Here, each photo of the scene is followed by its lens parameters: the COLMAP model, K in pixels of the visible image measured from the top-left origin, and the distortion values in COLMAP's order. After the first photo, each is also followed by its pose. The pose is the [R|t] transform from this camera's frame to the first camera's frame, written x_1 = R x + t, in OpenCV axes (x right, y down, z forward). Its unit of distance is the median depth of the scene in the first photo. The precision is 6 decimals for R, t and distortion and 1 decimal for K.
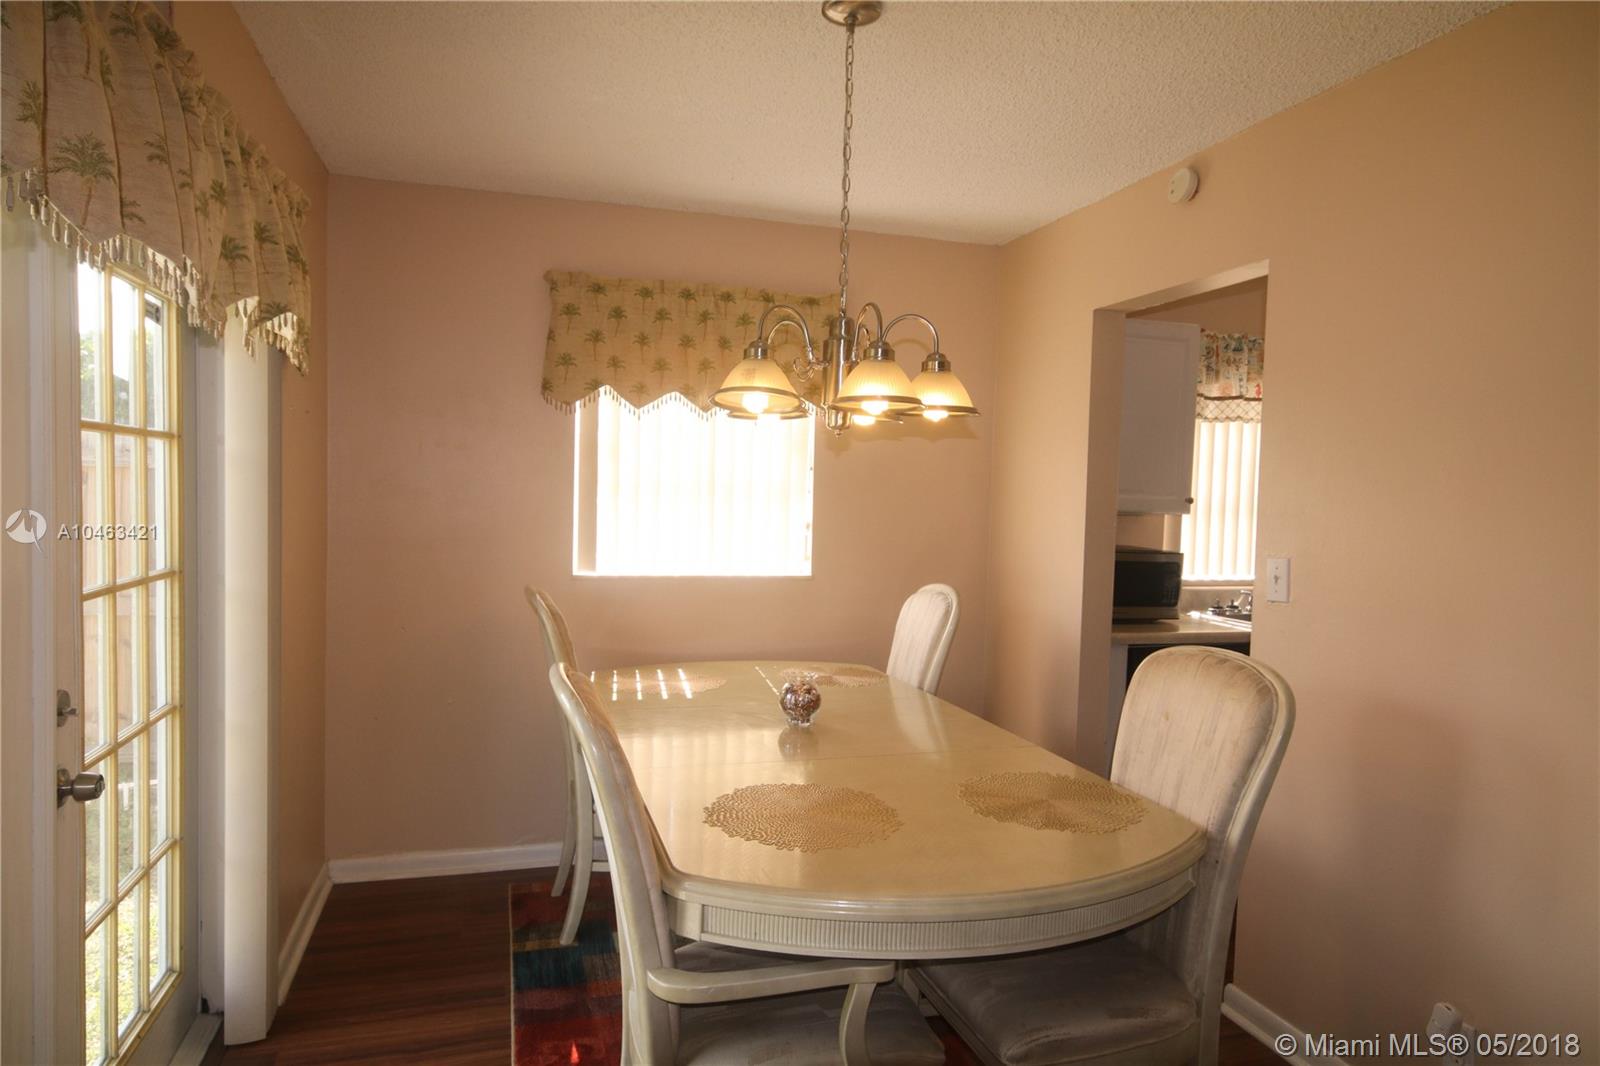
lens RADIAL K [[992.7, 0, 800.0], [0, 992.7, 533.0], [0, 0, 1]] dist [0.000945, 0.002048]
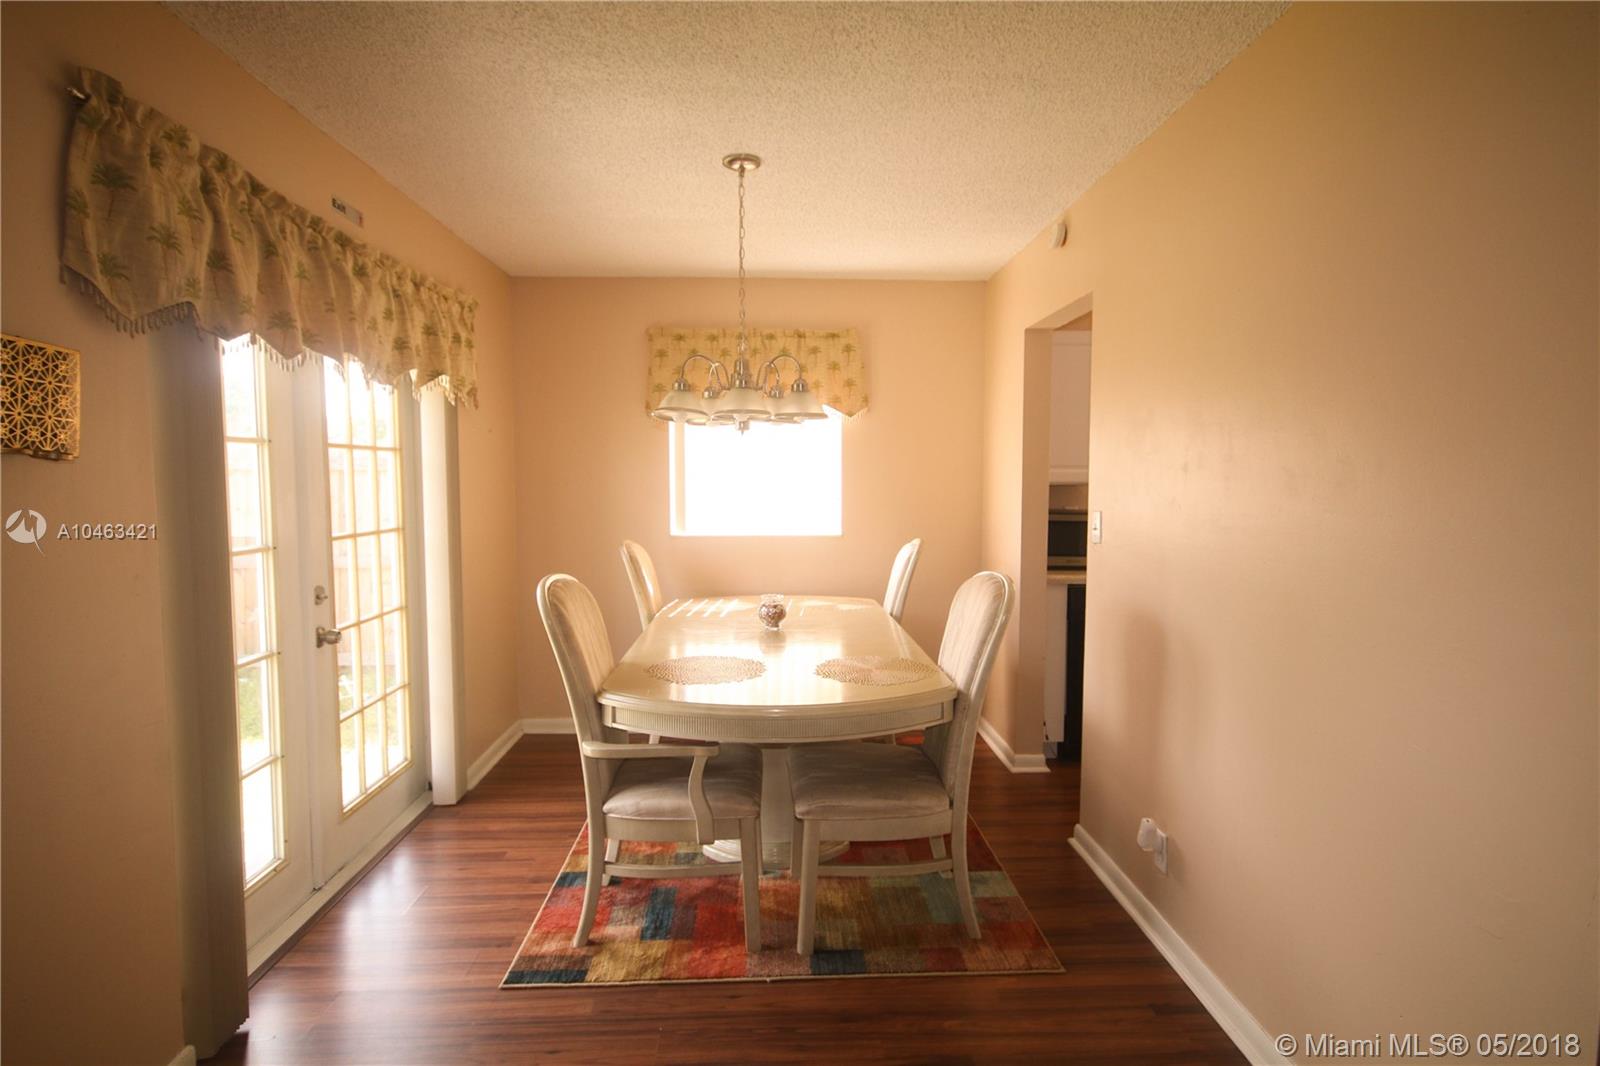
lens RADIAL K [[849.0, 0, 800.0], [0, 849.0, 533.0], [0, 0, 1]] dist [0.001331, 0.000501]
pose [[0.967848, -0.009934, -0.251339, 0.332629], [0.015105, 0.999712, 0.018653, 0.024132], [0.251081, -0.021850, 0.967719, -0.202296]]
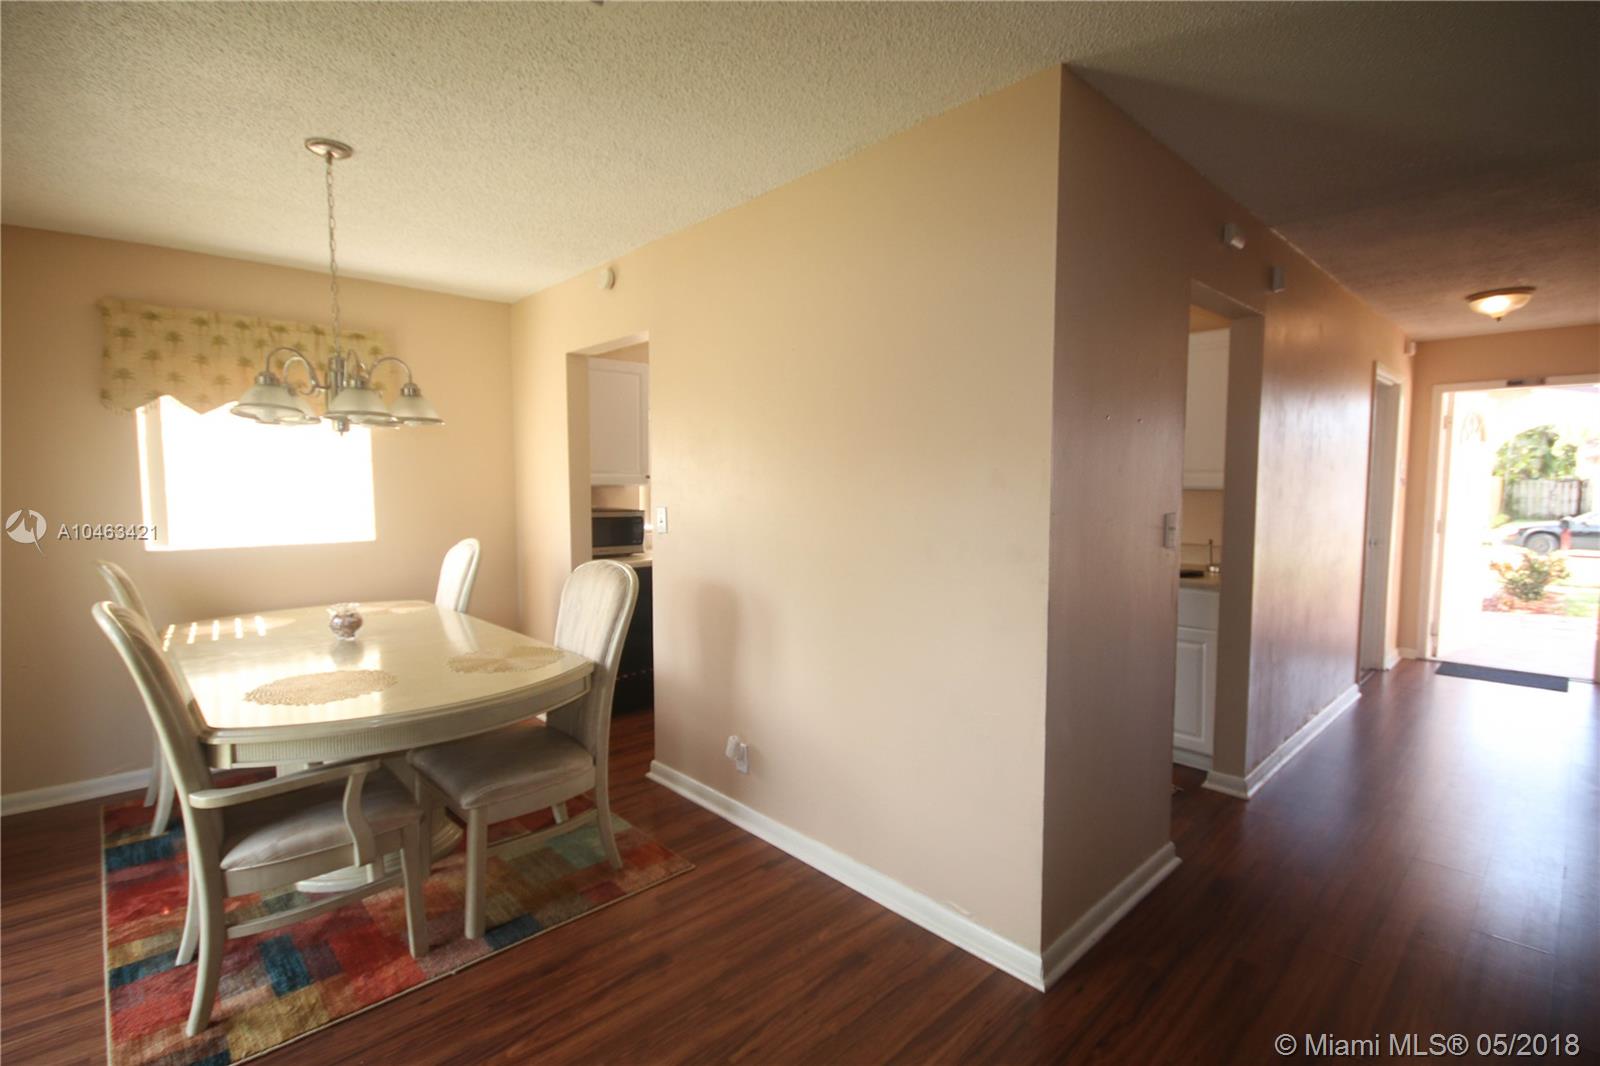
lens RADIAL K [[744.0, 0, 800.0], [0, 744.0, 533.0], [0, 0, 1]] dist [0.020916, -0.020555]
pose [[0.895304, -0.059085, 0.441520, 0.108858], [0.044374, 0.998064, 0.043582, 0.020507], [-0.443240, -0.019427, 0.896192, -0.229311]]
